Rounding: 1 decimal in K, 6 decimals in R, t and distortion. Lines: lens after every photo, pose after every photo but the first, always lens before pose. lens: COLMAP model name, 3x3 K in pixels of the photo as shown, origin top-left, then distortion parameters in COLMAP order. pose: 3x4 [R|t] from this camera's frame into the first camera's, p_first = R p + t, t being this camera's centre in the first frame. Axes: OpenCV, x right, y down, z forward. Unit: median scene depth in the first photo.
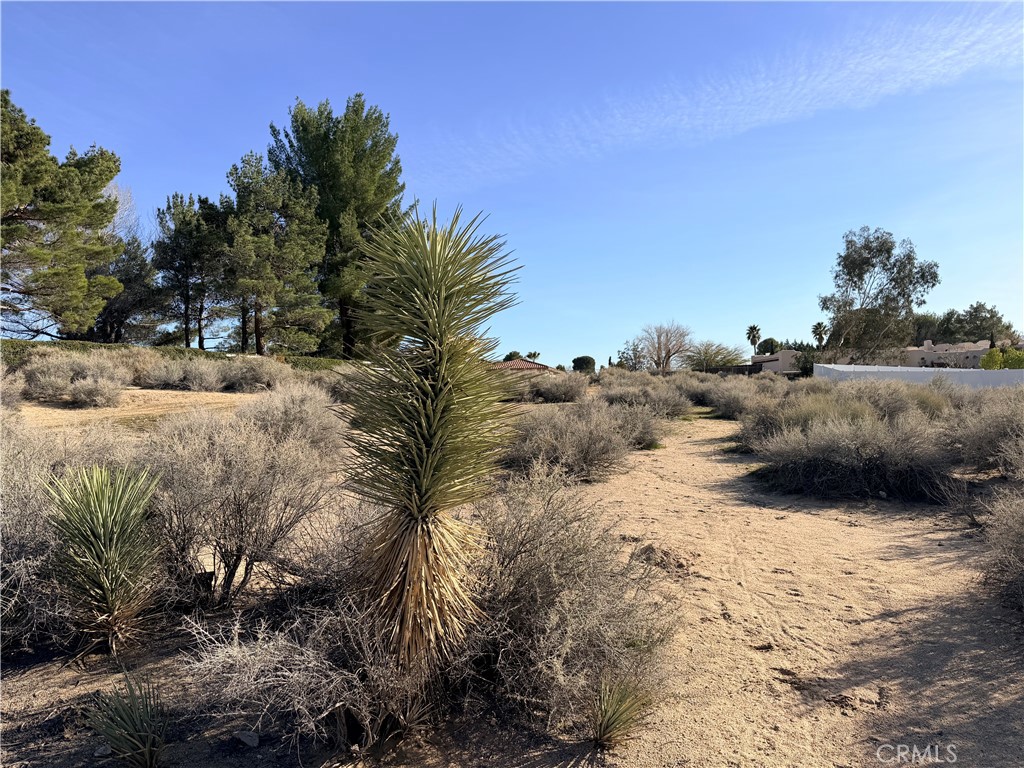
lens RADIAL K [[719.8, 0, 490.2], [0, 719.8, 362.7], [0, 0, 1]] dist [-0.009984, 0.013682]
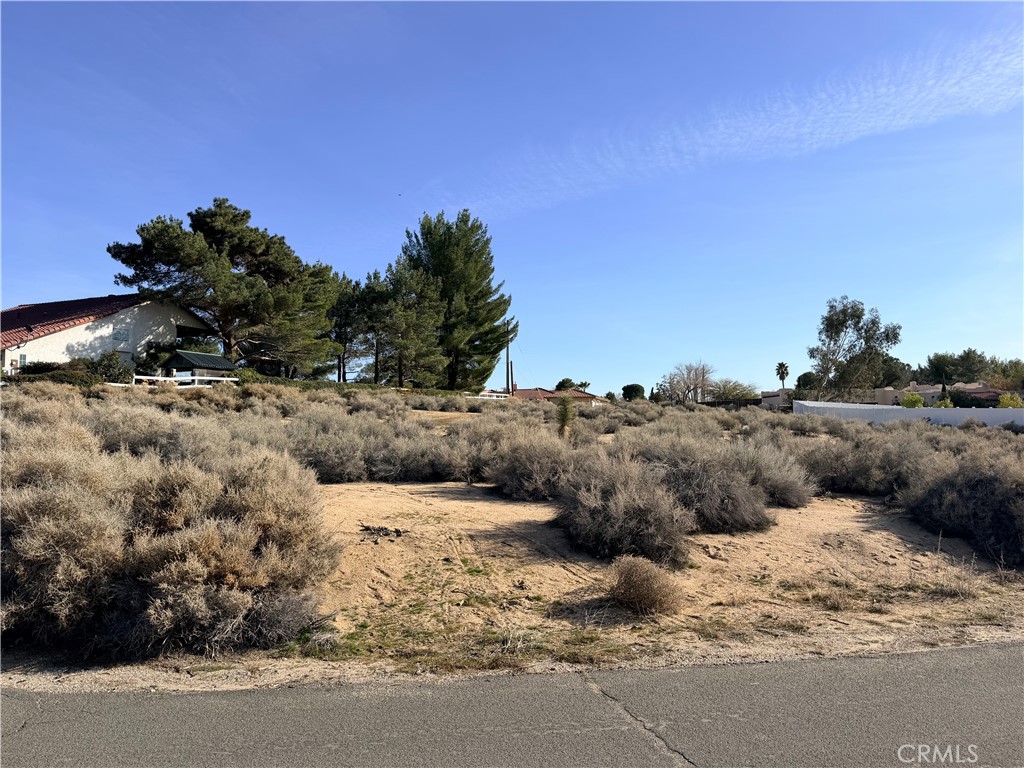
lens RADIAL K [[770.4, 0, 478.0], [0, 770.4, 391.8], [0, 0, 1]] dist [0.102660, -0.051693]
pose [[0.996657, 0.021525, -0.078817, -0.020800], [-0.020775, 0.999731, 0.010325, -0.014818], [0.079018, -0.008653, 0.996836, -0.440456]]
